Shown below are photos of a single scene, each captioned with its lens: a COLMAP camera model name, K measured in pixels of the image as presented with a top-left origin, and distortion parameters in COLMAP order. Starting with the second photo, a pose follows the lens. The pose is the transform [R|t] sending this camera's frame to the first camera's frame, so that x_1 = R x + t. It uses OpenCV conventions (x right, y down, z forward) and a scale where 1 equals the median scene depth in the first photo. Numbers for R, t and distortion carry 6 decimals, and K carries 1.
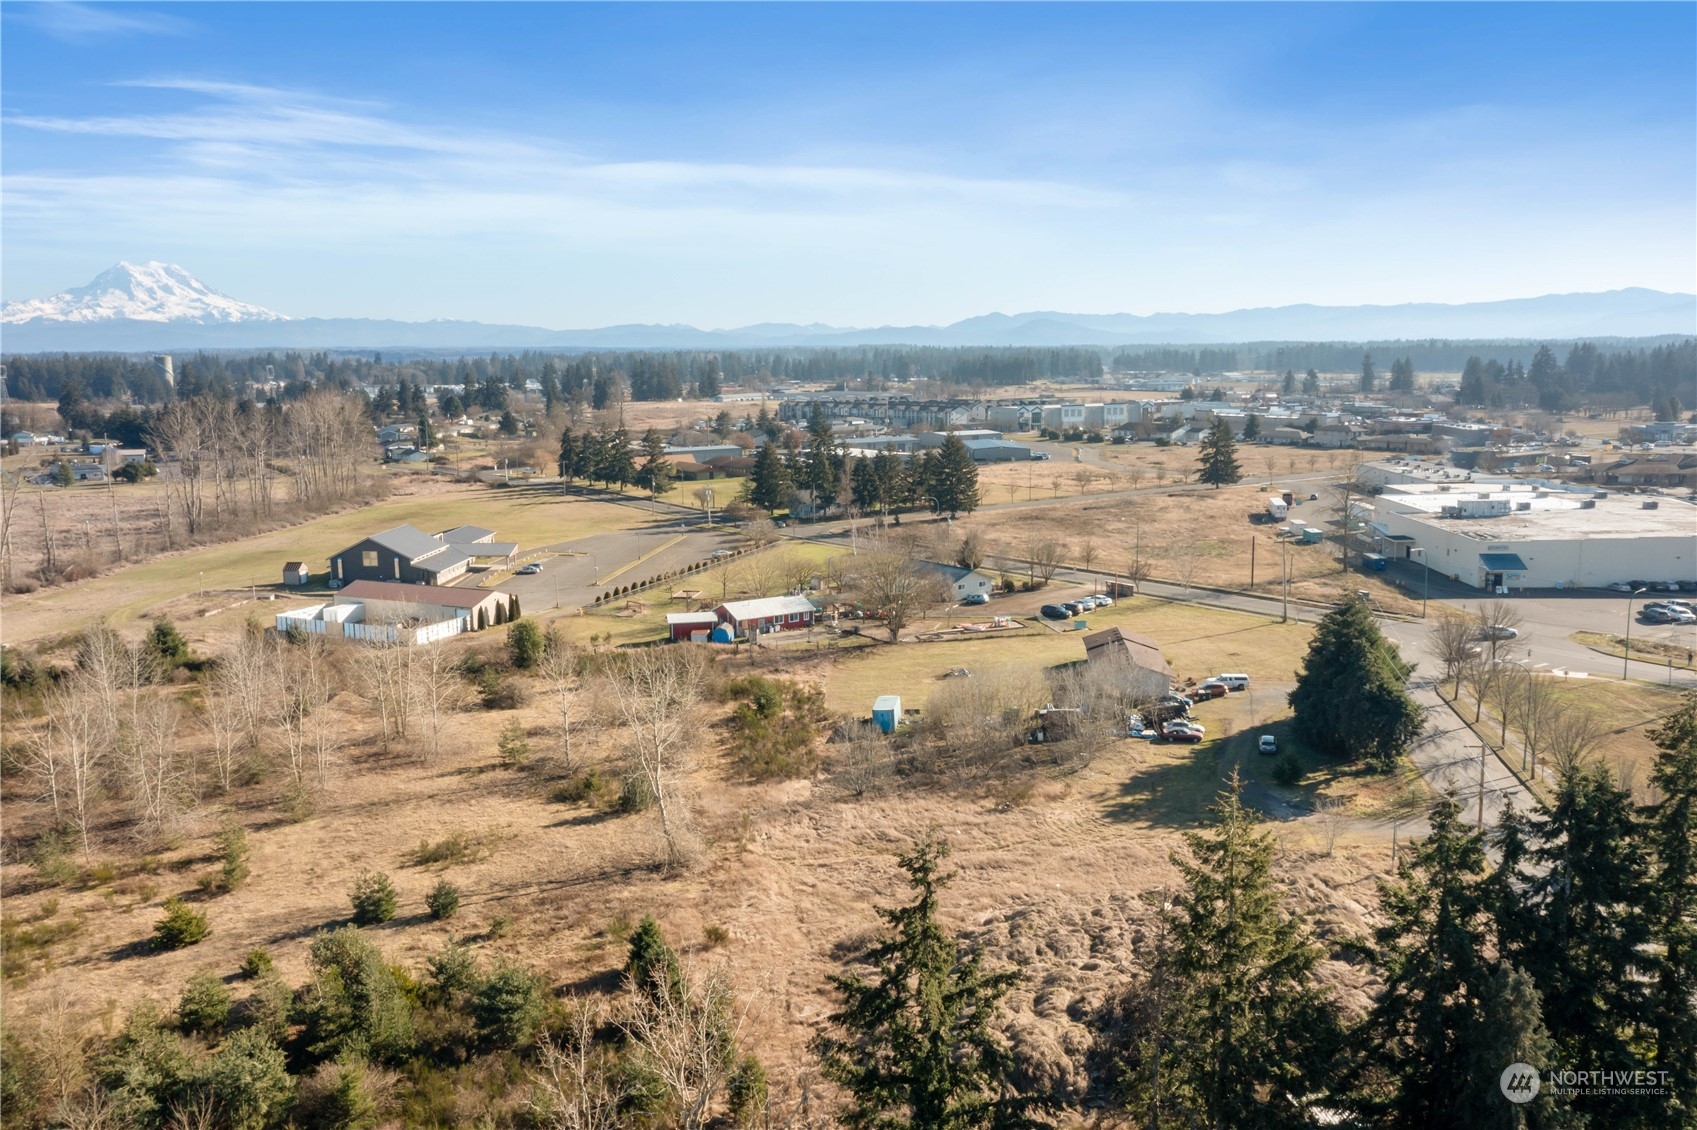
lens RADIAL K [[1366.9, 0, 846.4], [0, 1366.9, 557.7], [0, 0, 1]] dist [0.001461, 0.009605]
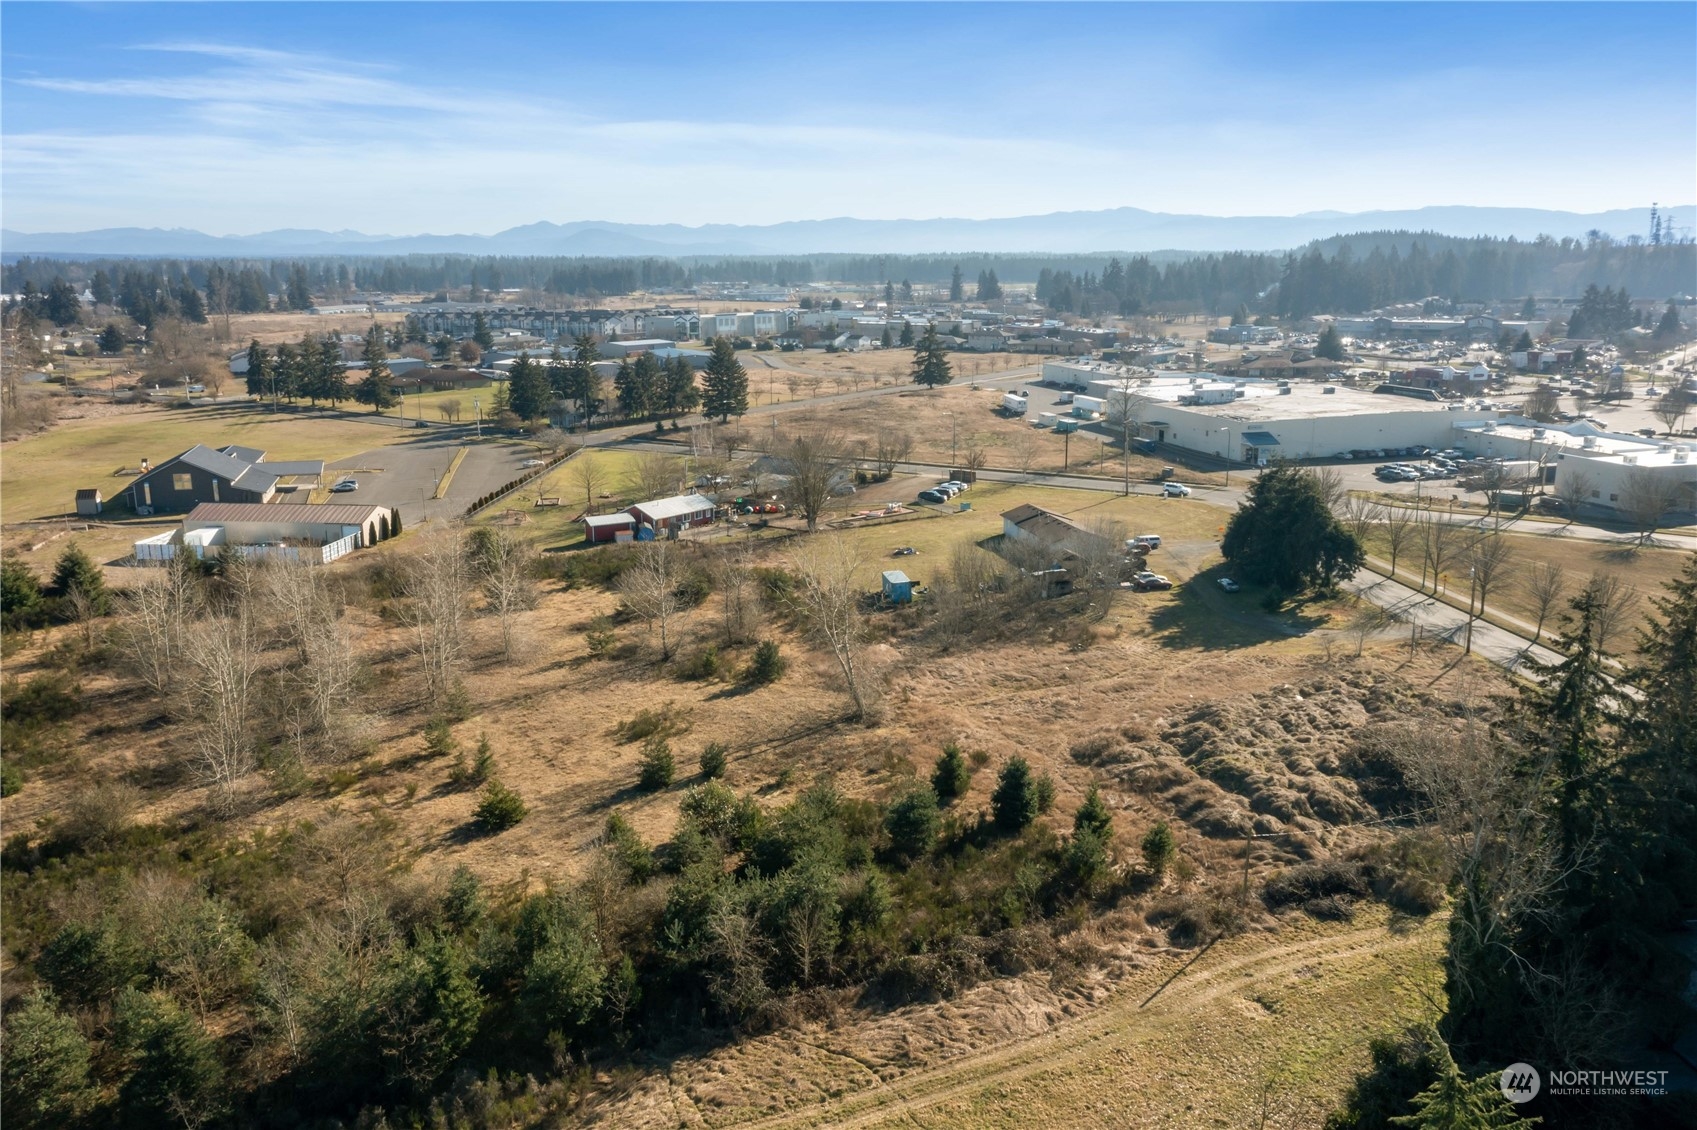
lens RADIAL K [[1366.9, 0, 846.4], [0, 1366.9, 557.7], [0, 0, 1]] dist [0.001461, 0.009605]
pose [[0.947153, -0.062998, 0.314537, -0.159564], [0.043061, 0.996621, 0.069943, 0.004883], [-0.317880, -0.052703, 0.946665, -0.018665]]
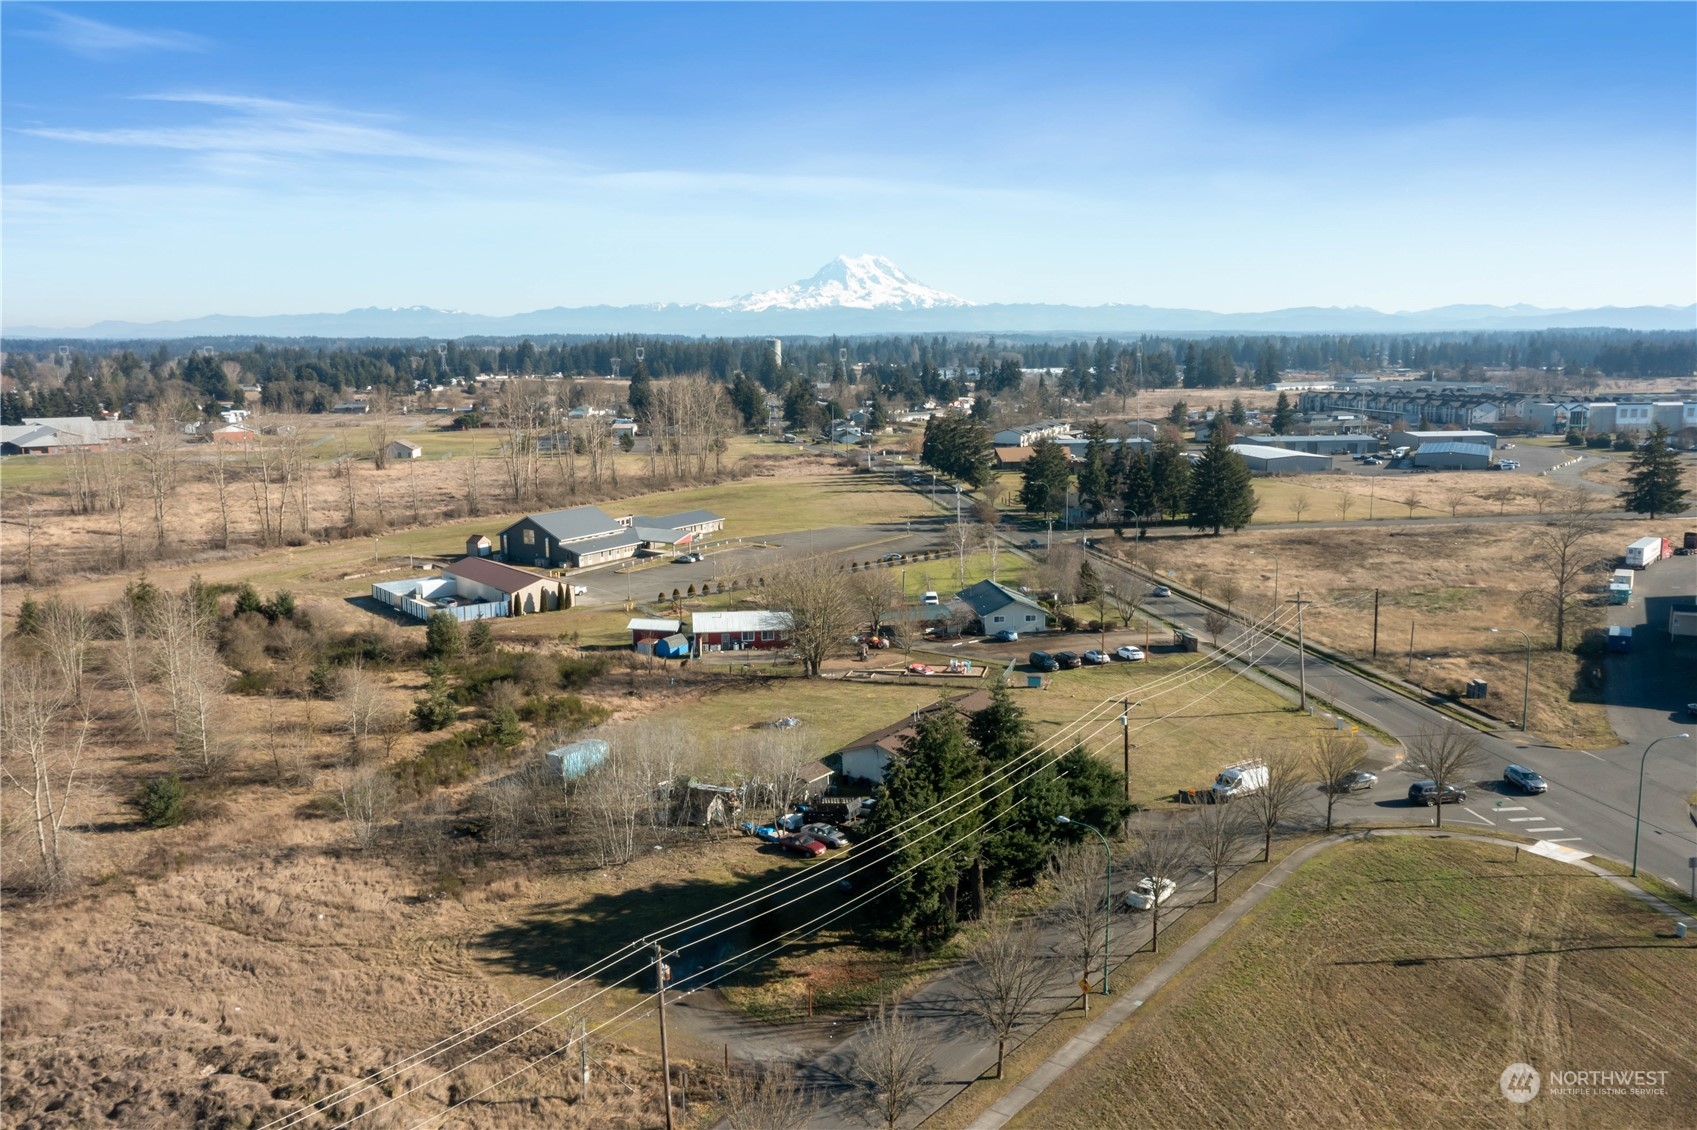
lens RADIAL K [[1366.9, 0, 846.4], [0, 1366.9, 557.7], [0, 0, 1]] dist [0.001461, 0.009605]
pose [[0.885467, 0.075820, -0.458474, 0.251058], [-0.070605, 0.997096, 0.028534, -0.021988], [0.459306, 0.007105, 0.888250, 0.139788]]
